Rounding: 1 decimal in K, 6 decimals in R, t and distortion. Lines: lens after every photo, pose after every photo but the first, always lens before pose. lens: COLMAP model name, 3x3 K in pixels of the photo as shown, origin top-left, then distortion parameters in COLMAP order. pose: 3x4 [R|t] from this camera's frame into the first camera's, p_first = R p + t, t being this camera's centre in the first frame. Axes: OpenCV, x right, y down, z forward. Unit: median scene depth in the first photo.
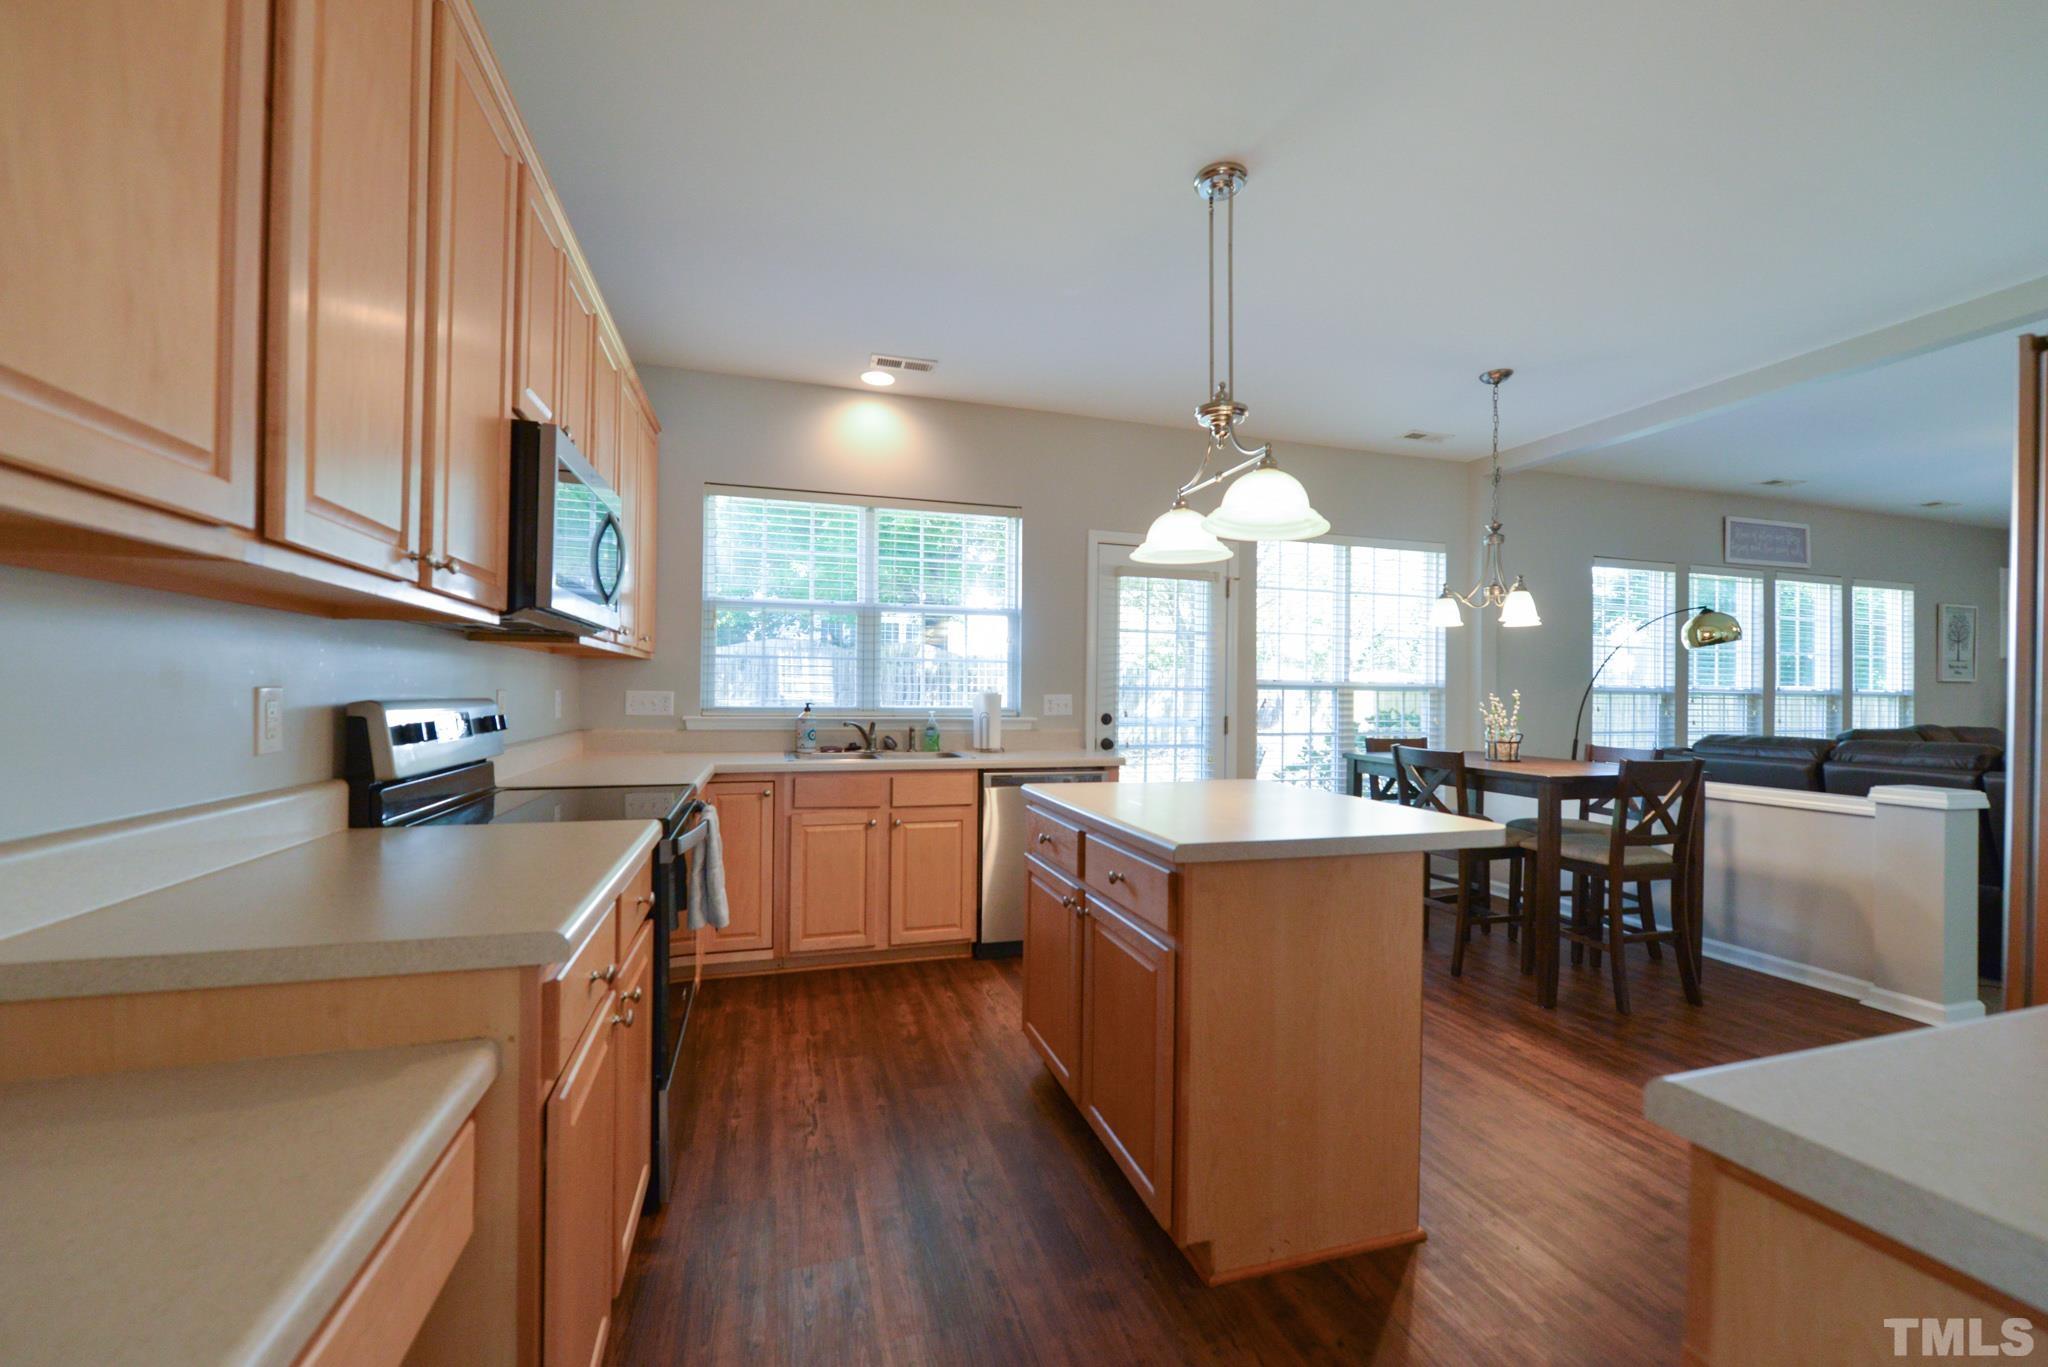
lens RADIAL K [[822.2, 0, 1027.3], [0, 822.2, 686.8], [0, 0, 1]] dist [-0.006854, -0.000129]
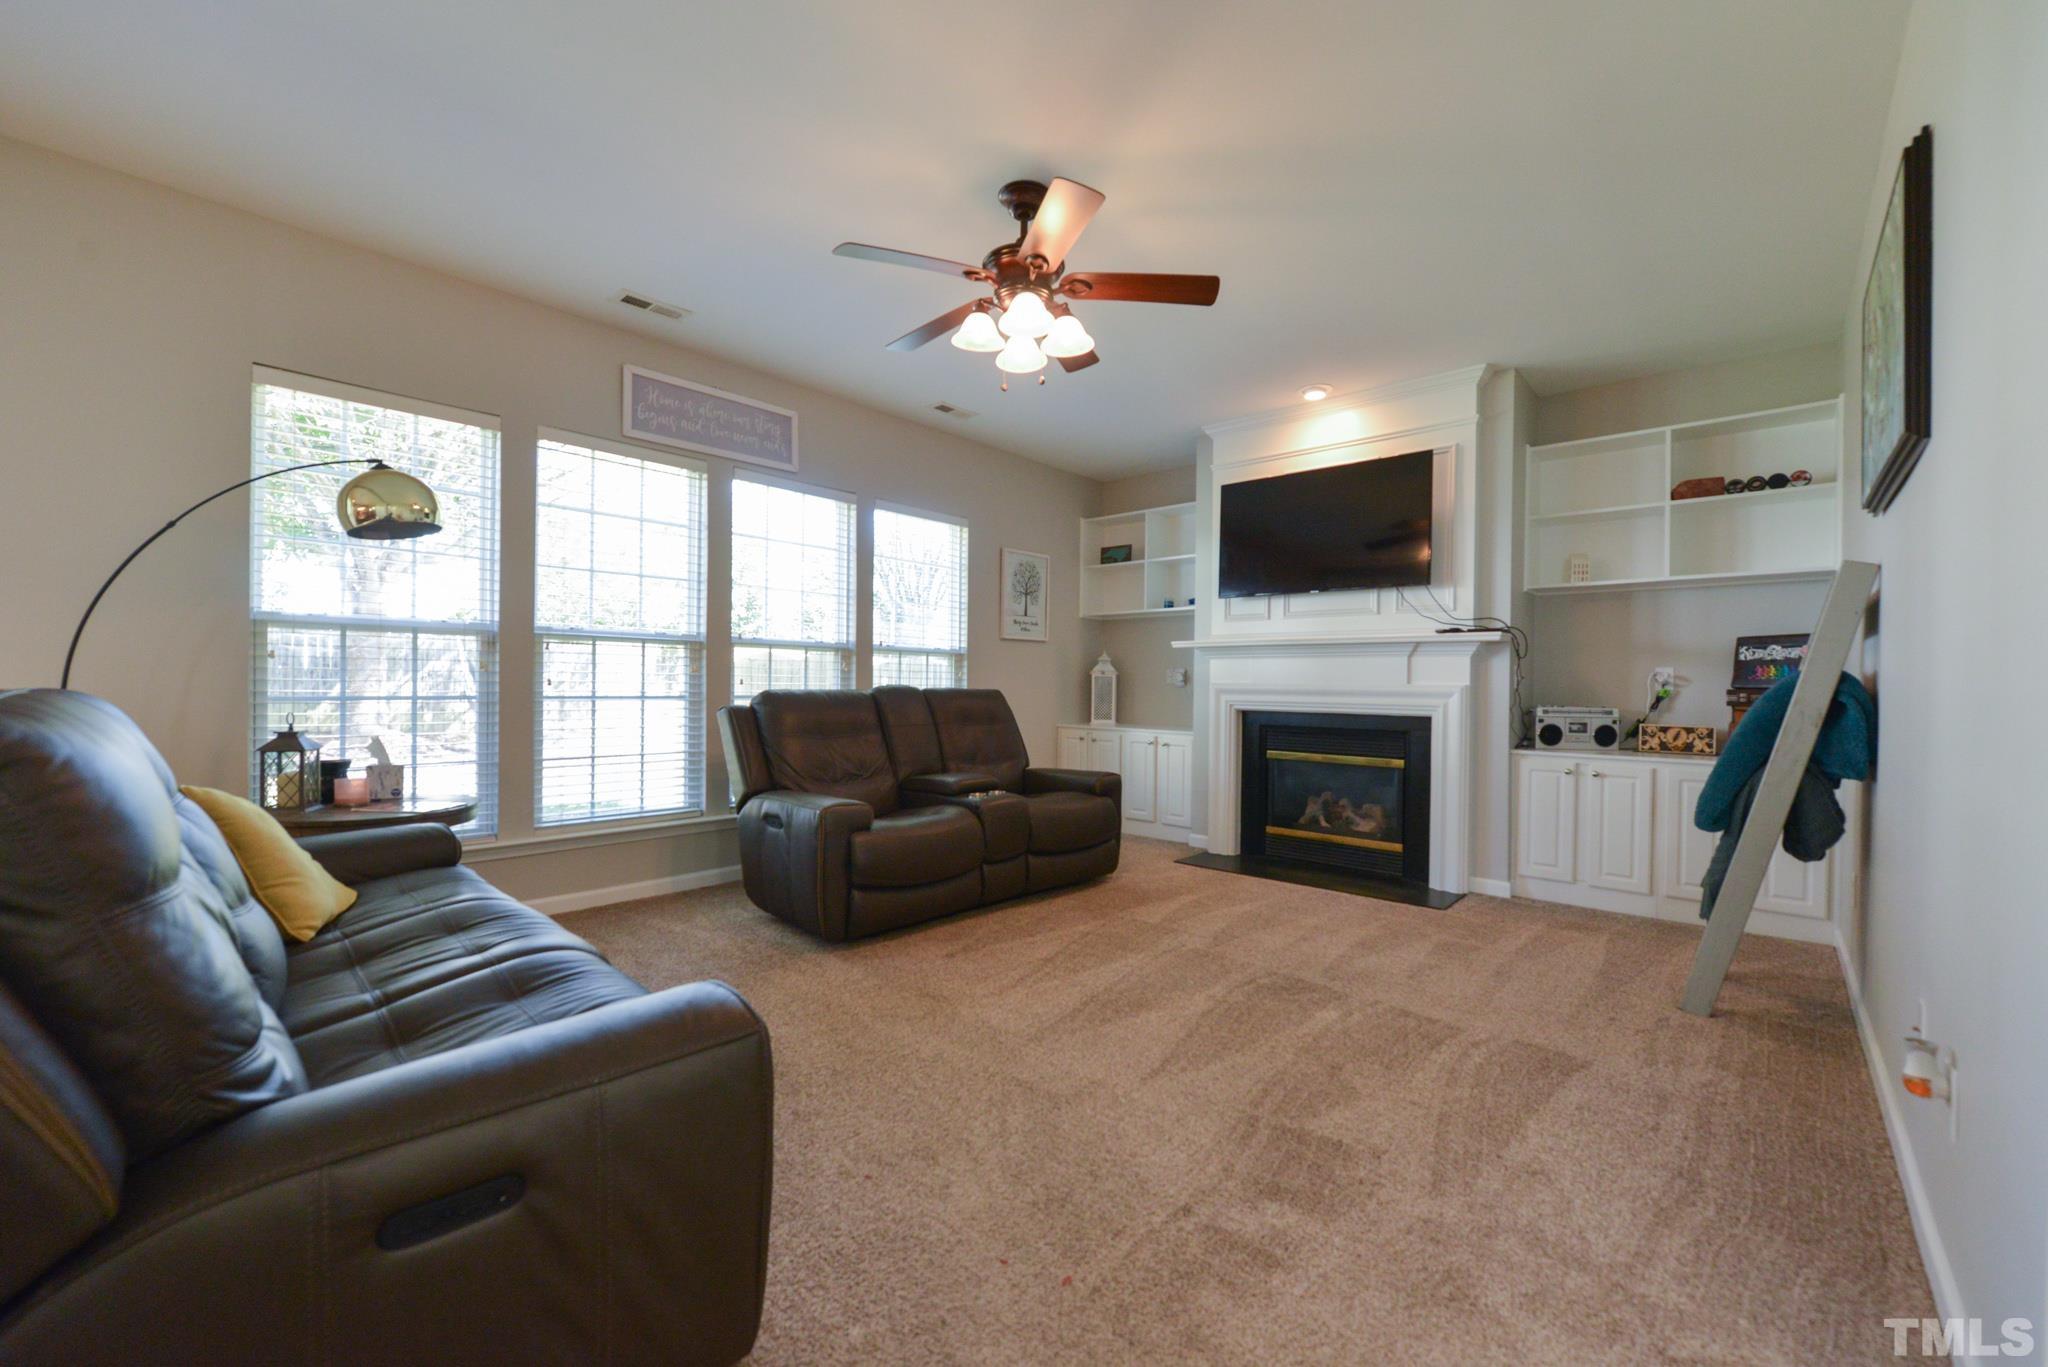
lens RADIAL K [[813.2, 0, 1027.7], [0, 813.2, 689.2], [0, 0, 1]] dist [-0.008375, -0.000804]
pose [[0.863611, -0.004150, 0.504141, 0.936903], [-0.005275, 0.999837, 0.017266, 0.041558], [-0.504130, -0.017570, 0.863449, 0.327643]]
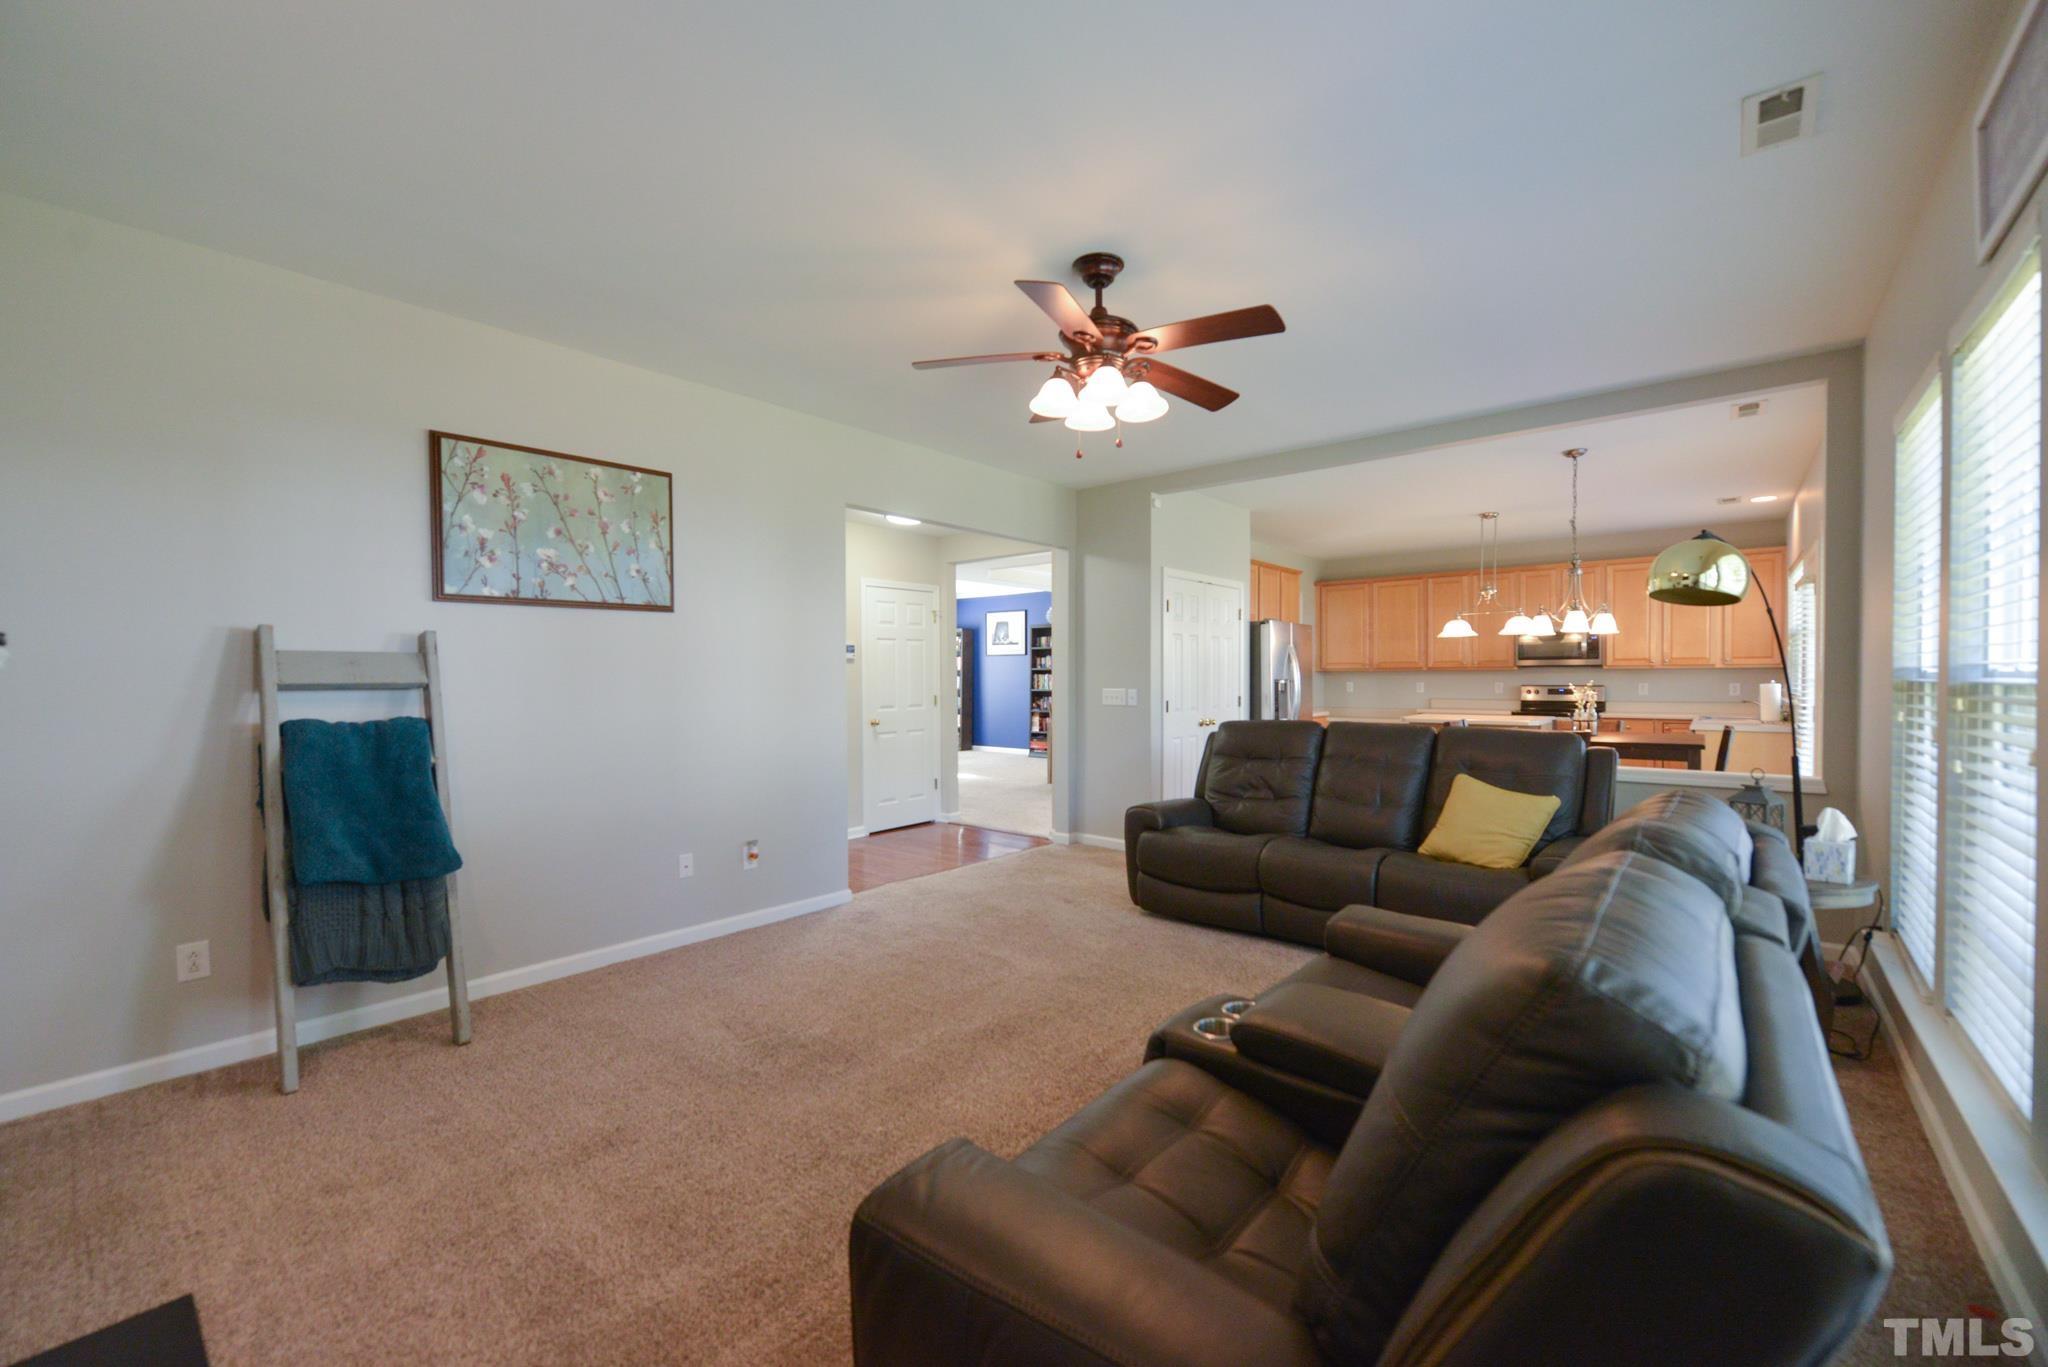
lens RADIAL K [[822.2, 0, 1027.3], [0, 822.2, 686.8], [0, 0, 1]] dist [-0.006854, -0.000129]
pose [[-0.844277, -0.001455, -0.535906, 1.543997], [-0.002590, 0.999996, 0.001365, 0.010476], [0.535901, 0.002540, -0.844277, 1.239972]]
